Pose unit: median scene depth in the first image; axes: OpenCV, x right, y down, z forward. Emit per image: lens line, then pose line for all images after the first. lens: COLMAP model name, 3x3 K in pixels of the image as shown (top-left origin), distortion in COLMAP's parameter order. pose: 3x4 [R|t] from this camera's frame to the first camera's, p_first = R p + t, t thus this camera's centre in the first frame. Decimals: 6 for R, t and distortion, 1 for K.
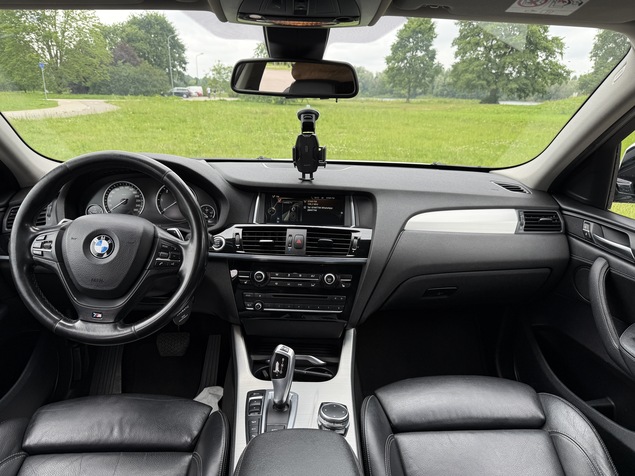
lens RADIAL K [[442.6, 0, 317.5], [0, 442.6, 238.0], [0, 0, 1]] dist [0.076740, -0.091122]
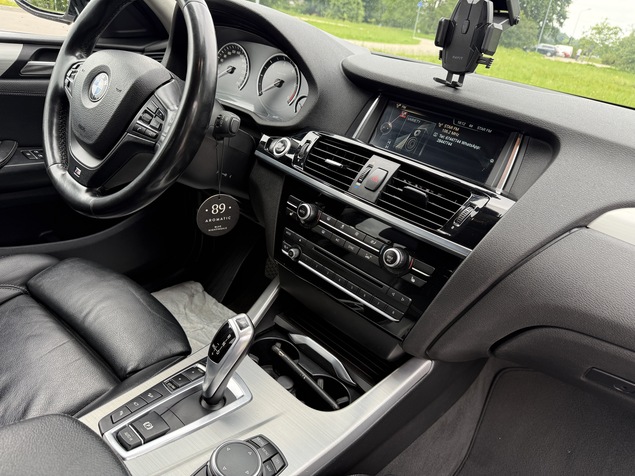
lens RADIAL K [[442.6, 0, 317.5], [0, 442.6, 238.0], [0, 0, 1]] dist [0.076740, -0.091122]
pose [[0.746707, 0.372440, -0.551106, 0.246415], [-0.317962, 0.927608, 0.196068, -0.009733], [0.584234, 0.028826, 0.811073, 0.469710]]
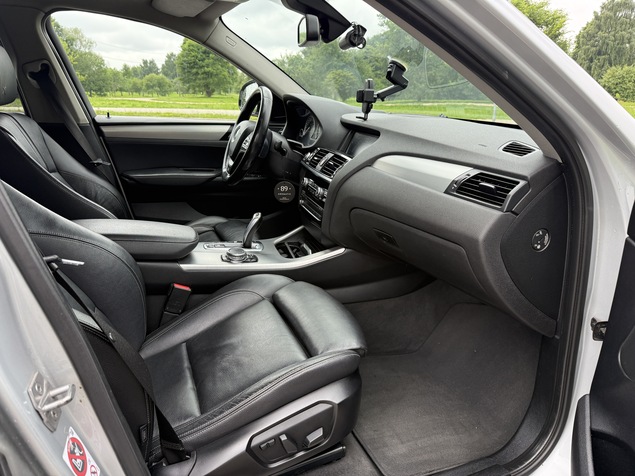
lens RADIAL K [[442.6, 0, 317.5], [0, 442.6, 238.0], [0, 0, 1]] dist [0.076740, -0.091122]
pose [[0.328017, 0.277558, -0.902977, 1.166287], [-0.295779, 0.937977, 0.180871, -0.010187], [0.897173, 0.207753, 0.389768, 0.506965]]
